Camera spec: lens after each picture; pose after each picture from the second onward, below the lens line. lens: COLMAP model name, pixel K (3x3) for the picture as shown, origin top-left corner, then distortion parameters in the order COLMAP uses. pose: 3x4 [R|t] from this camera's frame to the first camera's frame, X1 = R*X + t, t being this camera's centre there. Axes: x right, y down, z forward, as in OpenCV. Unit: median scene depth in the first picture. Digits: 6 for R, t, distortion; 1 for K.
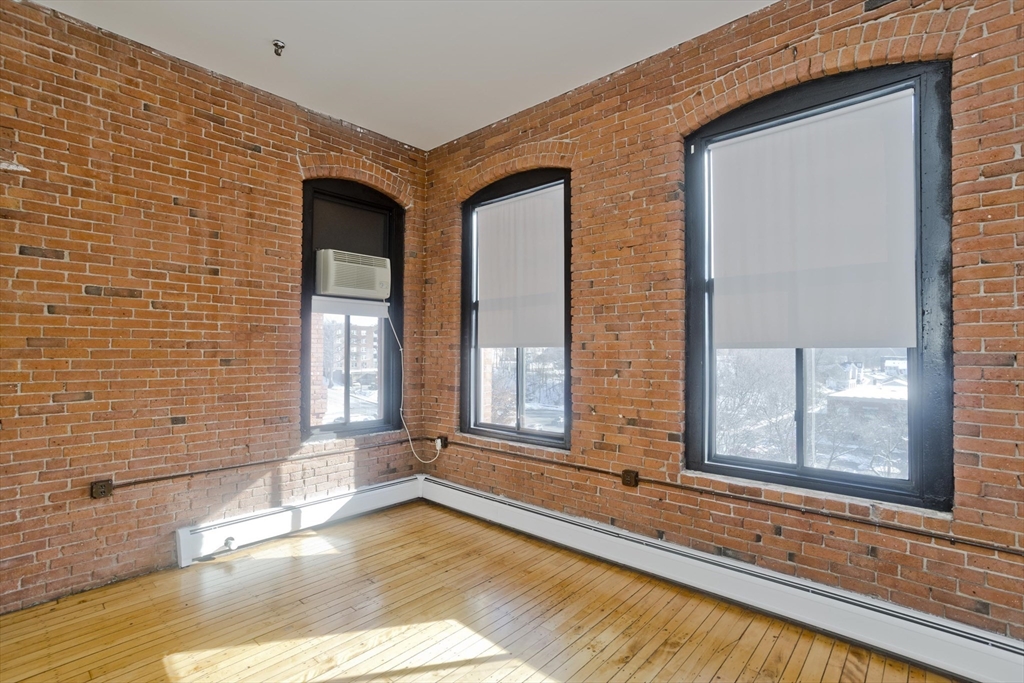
lens RADIAL K [[499.0, 0, 523.9], [0, 499.0, 336.8], [0, 0, 1]] dist [-0.039159, 0.015884]
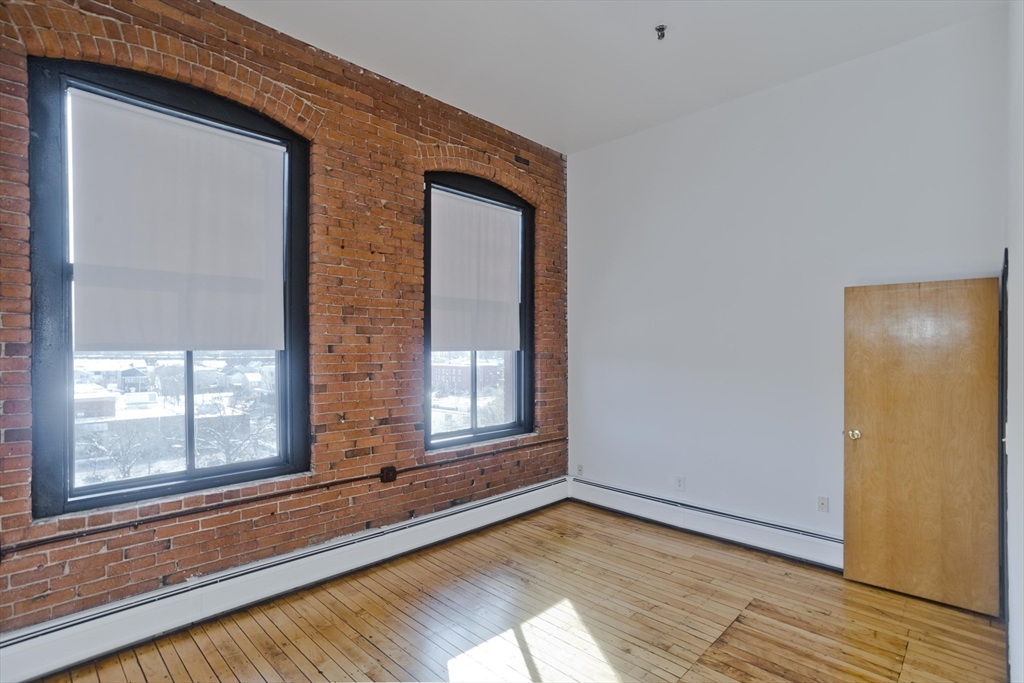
lens RADIAL K [[499.0, 0, 493.8], [0, 499.0, 344.6], [0, 0, 1]] dist [-0.039159, 0.015884]
pose [[0.060920, 0.007554, 0.998114, -0.784066], [-0.028379, 0.999580, -0.005833, 0.008385], [-0.997739, -0.027970, 0.061109, 0.682309]]
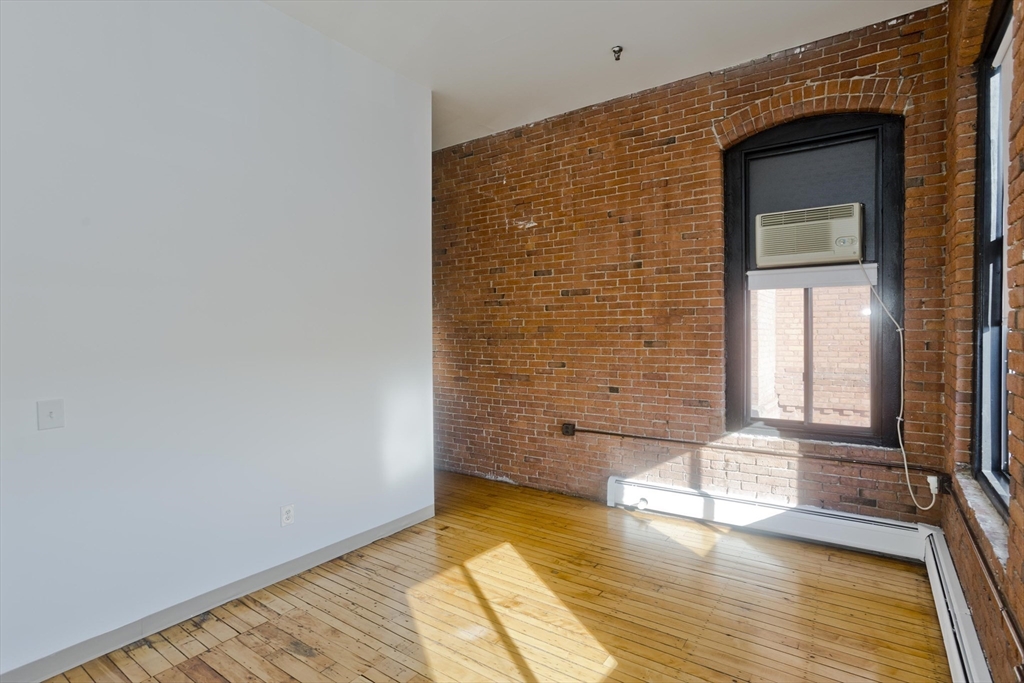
lens RADIAL K [[499.0, 0, 522.2], [0, 499.0, 331.1], [0, 0, 1]] dist [-0.039159, 0.015884]
pose [[0.105400, -0.009924, -0.994380, 0.498027], [0.034140, 0.999397, -0.006355, 0.020266], [0.993844, -0.033279, 0.105675, 0.595751]]
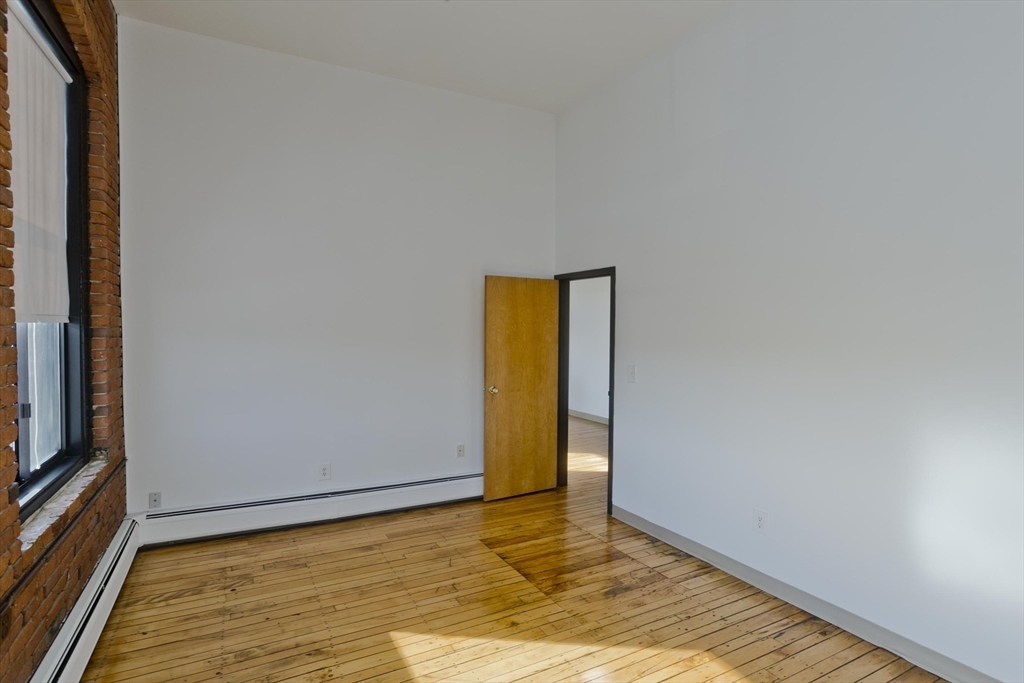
lens RADIAL K [[499.0, 0, 507.7], [0, 499.0, 339.1], [0, 0, 1]] dist [-0.039159, 0.015884]
pose [[-0.934909, -0.008244, 0.354792, -0.312172], [-0.013839, 0.999817, -0.013236, 0.042333], [-0.354618, -0.017284, -0.934851, 1.174272]]
